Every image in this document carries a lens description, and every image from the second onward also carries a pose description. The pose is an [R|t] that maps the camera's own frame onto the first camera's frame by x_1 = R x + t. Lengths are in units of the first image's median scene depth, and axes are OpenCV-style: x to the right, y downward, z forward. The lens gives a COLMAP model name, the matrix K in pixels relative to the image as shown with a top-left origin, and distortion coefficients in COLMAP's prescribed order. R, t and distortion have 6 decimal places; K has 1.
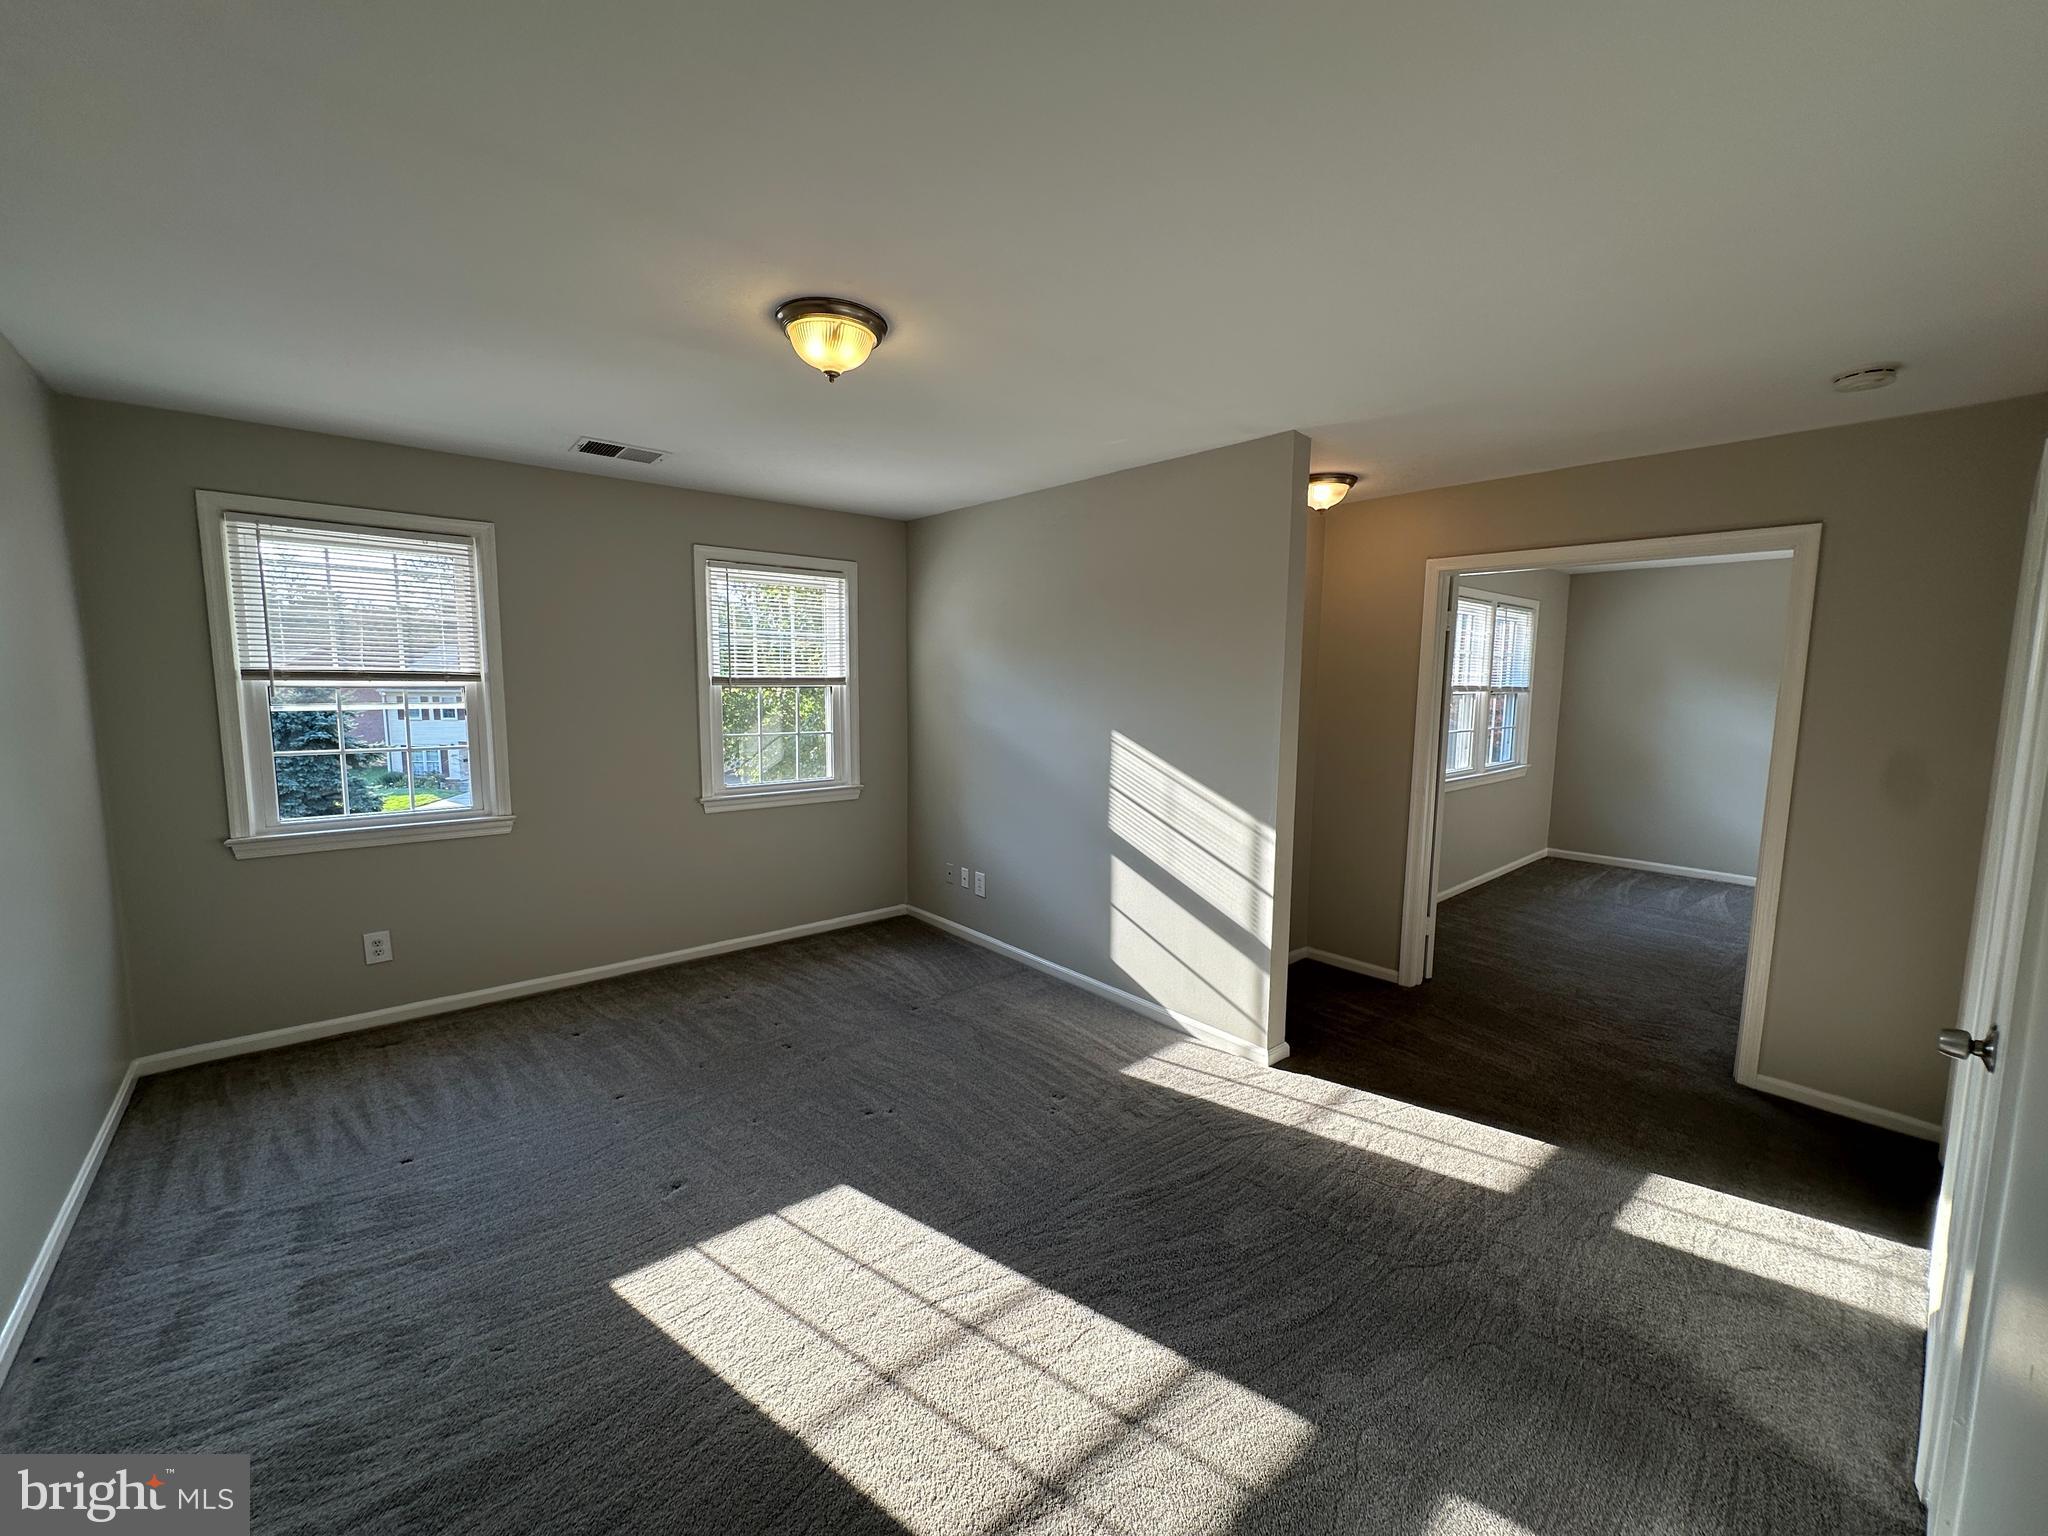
lens RADIAL K [[817.2, 0, 1028.1], [0, 817.2, 764.5], [0, 0, 1]] dist [0.002775, 0.000378]
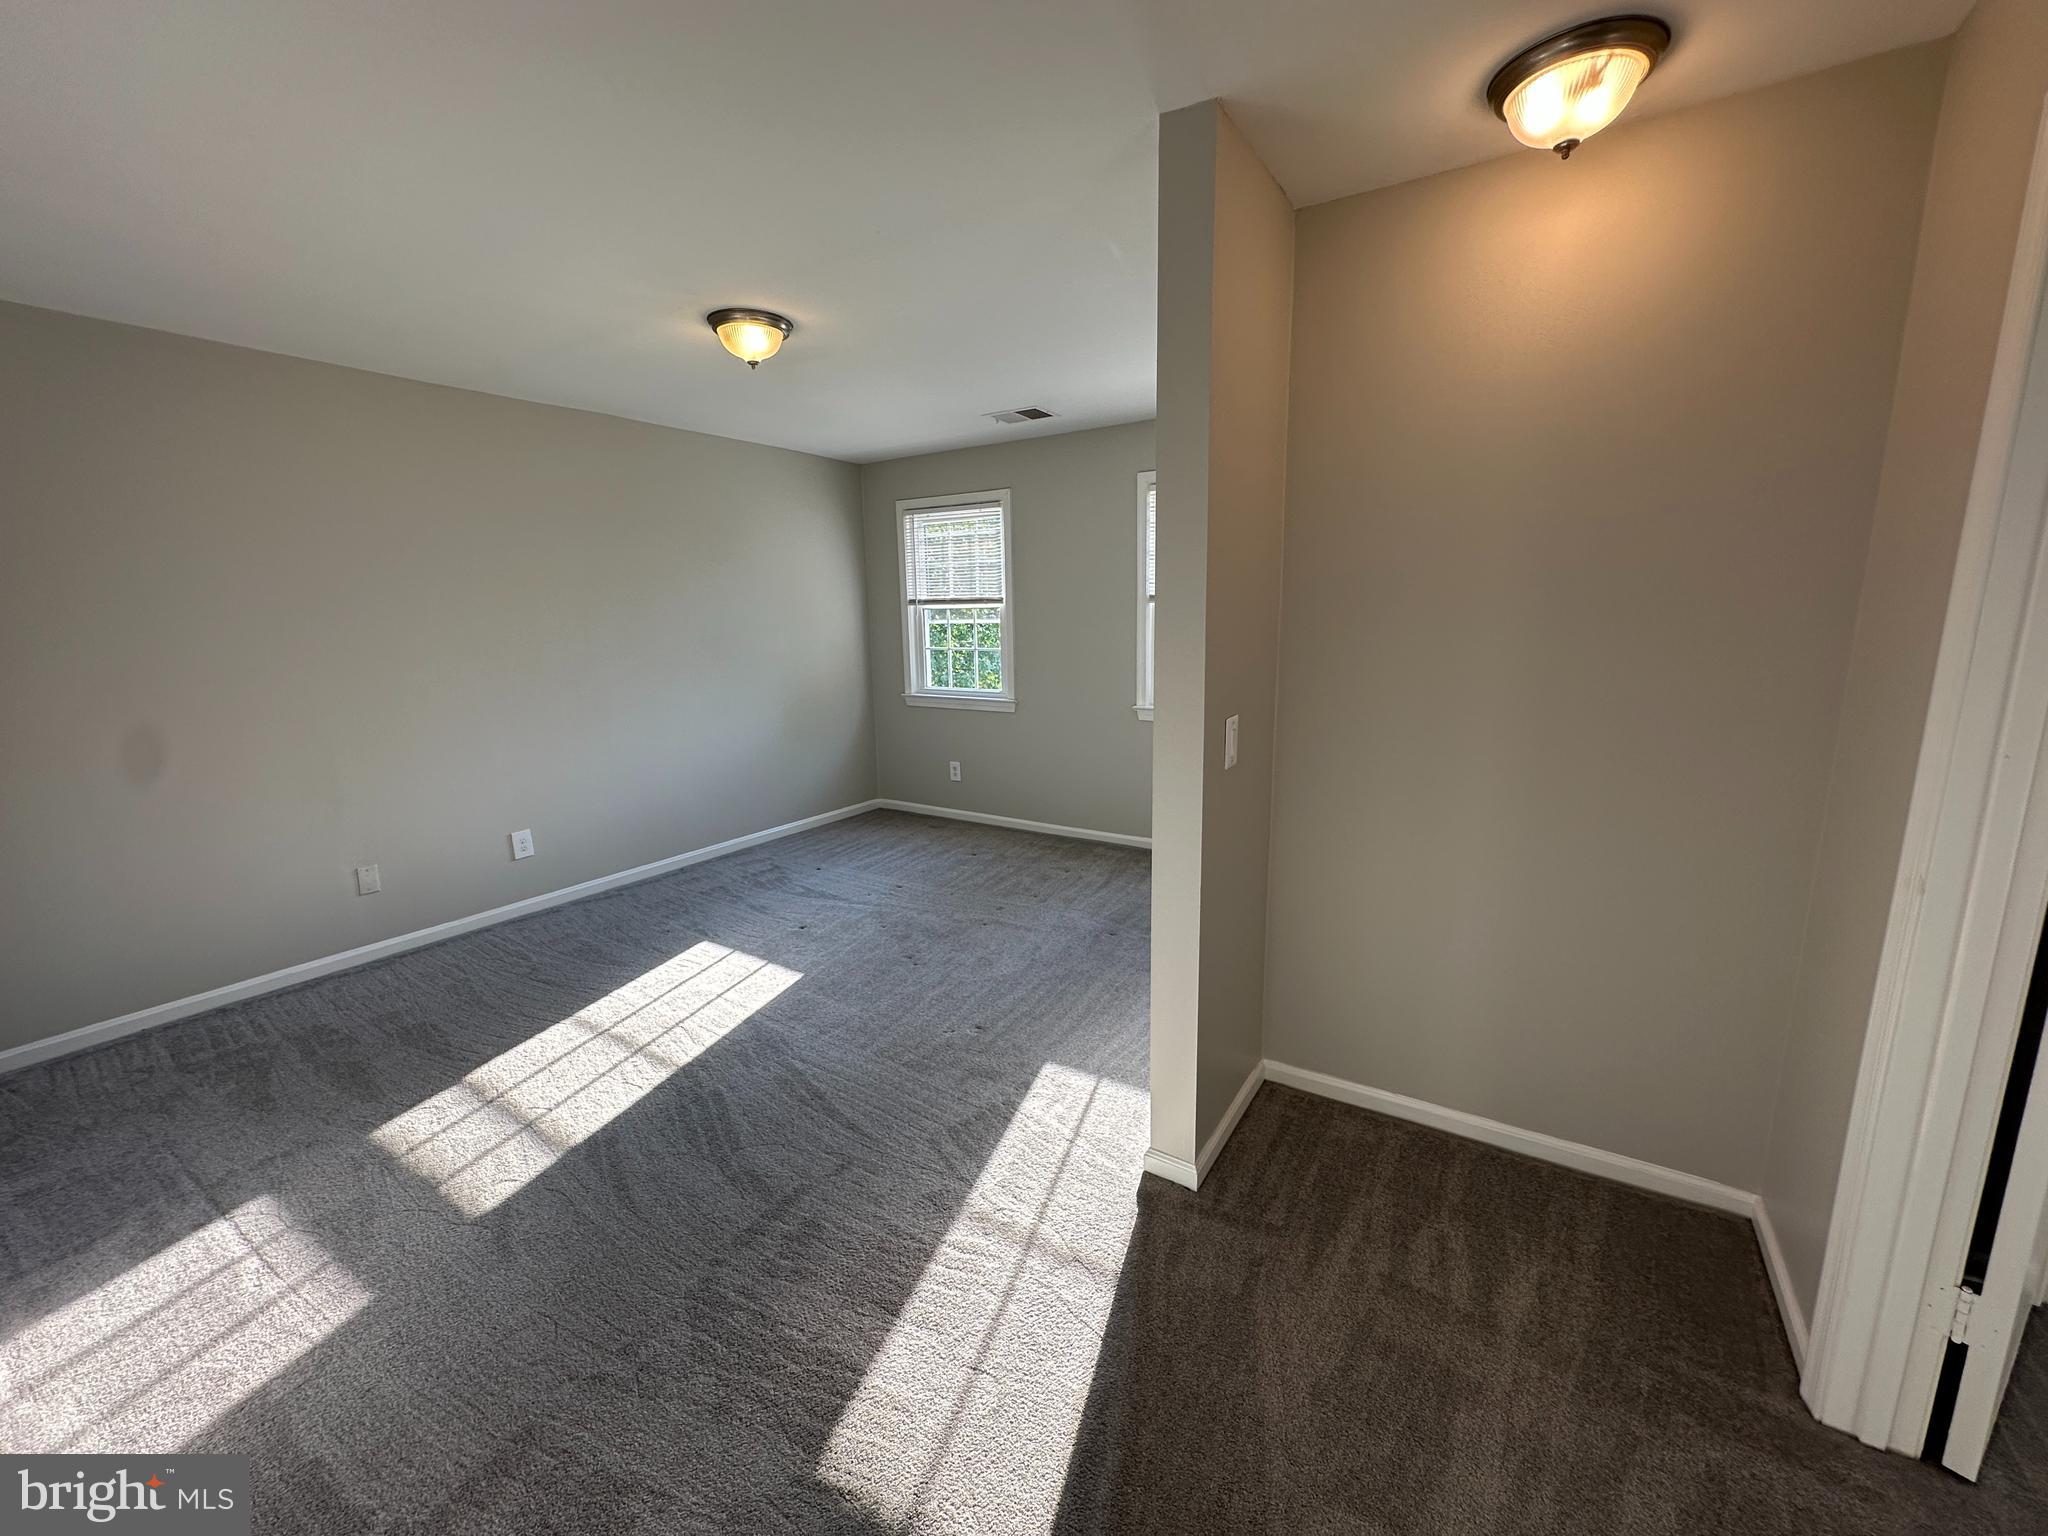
lens RADIAL K [[817.2, 0, 1031.7], [0, 817.2, 770.2], [0, 0, 1]] dist [0.002775, 0.000378]
pose [[0.297019, 0.179079, -0.937929, 0.793949], [-0.077505, 0.983537, 0.163243, -0.056432], [0.951721, 0.024208, 0.306008, 0.659370]]
